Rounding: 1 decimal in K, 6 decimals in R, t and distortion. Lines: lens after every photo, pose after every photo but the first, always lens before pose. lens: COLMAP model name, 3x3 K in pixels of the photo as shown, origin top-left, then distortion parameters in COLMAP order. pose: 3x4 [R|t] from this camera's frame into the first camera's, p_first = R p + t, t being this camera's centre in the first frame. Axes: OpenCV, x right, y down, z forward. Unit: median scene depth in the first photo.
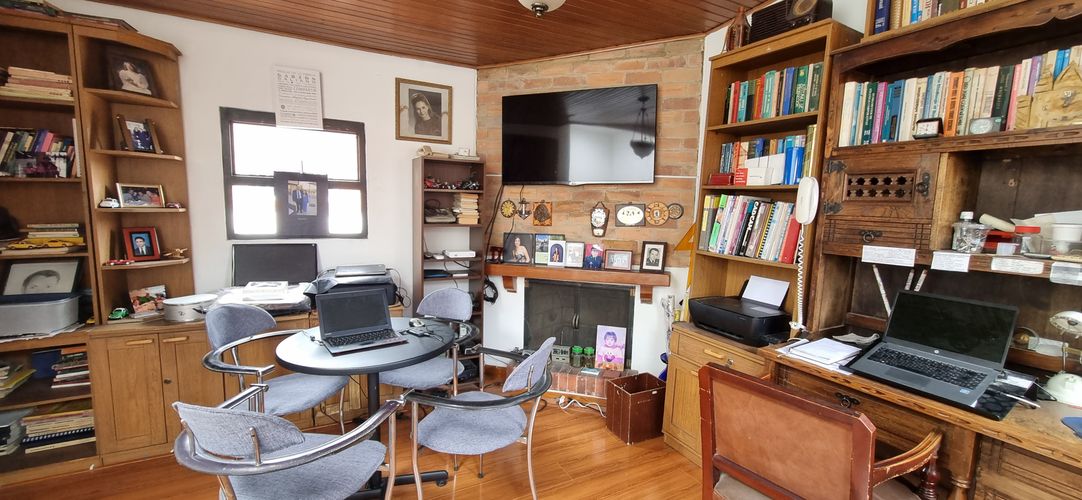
lens RADIAL K [[429.0, 0, 546.1], [0, 429.0, 252.5], [0, 0, 1]] dist [0.002985, -0.000608]
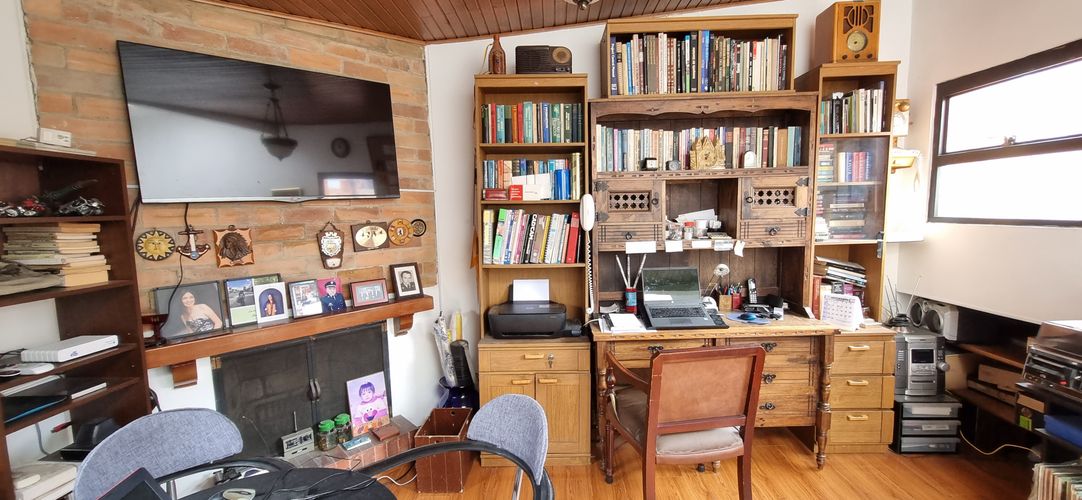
lens RADIAL K [[429.0, 0, 547.7], [0, 429.0, 252.5], [0, 0, 1]] dist [0.002985, -0.000608]
pose [[0.480694, -0.125201, 0.867904, -0.368444], [0.136271, 0.988396, 0.067108, -0.066716], [-0.866235, 0.086012, 0.492178, 0.308176]]
